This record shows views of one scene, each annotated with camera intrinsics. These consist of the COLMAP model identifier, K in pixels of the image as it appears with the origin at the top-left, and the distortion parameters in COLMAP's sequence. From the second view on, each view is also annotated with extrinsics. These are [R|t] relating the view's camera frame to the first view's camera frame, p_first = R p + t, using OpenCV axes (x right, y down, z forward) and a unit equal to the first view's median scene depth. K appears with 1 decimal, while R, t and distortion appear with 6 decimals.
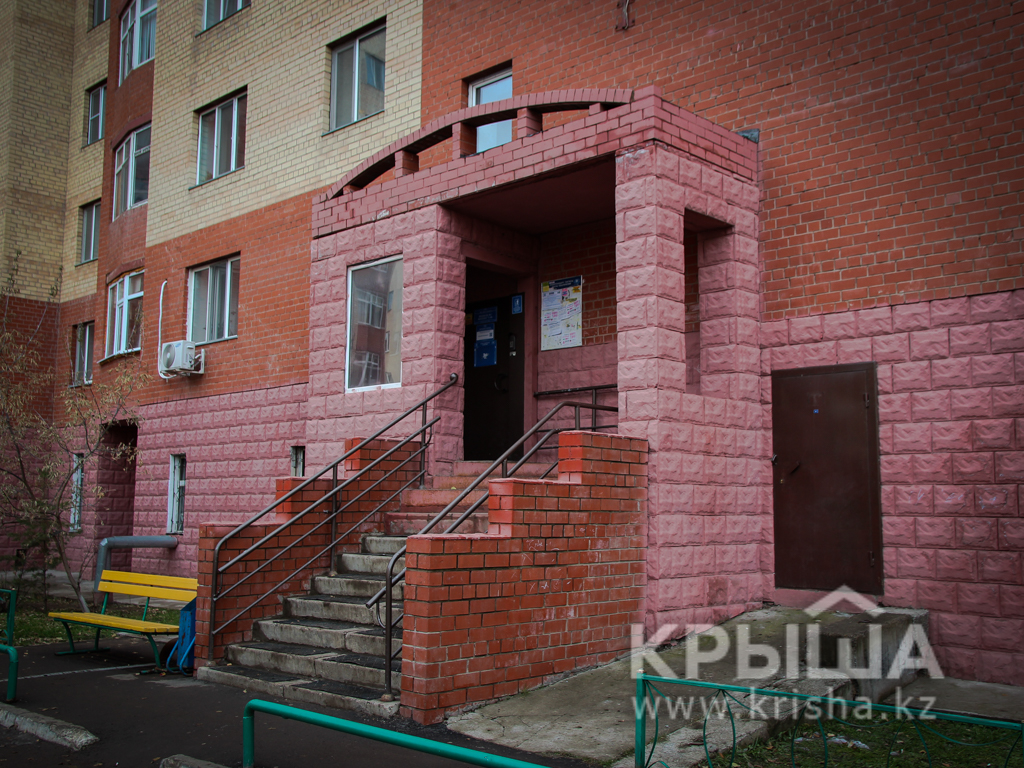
lens RADIAL K [[1016.0, 0, 516.4], [0, 1016.0, 388.9], [0, 0, 1]] dist [0.061155, 0.000000]
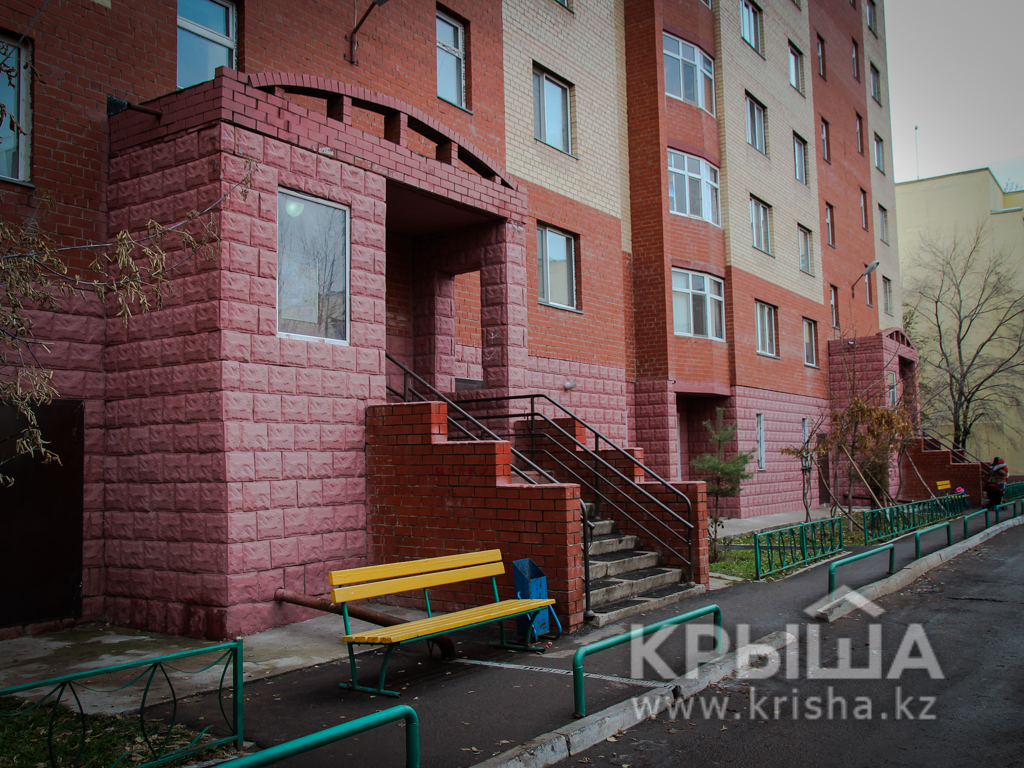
lens RADIAL K [[1038.8, 0, 514.3], [0, 1038.8, 381.2], [0, 0, 1]] dist [0.001218, 0.000000]
pose [[-0.175293, 0.081002, 0.981178, -1.234827], [-0.088007, 0.991330, -0.097563, 0.126786], [-0.980575, -0.103453, -0.166645, 1.133897]]
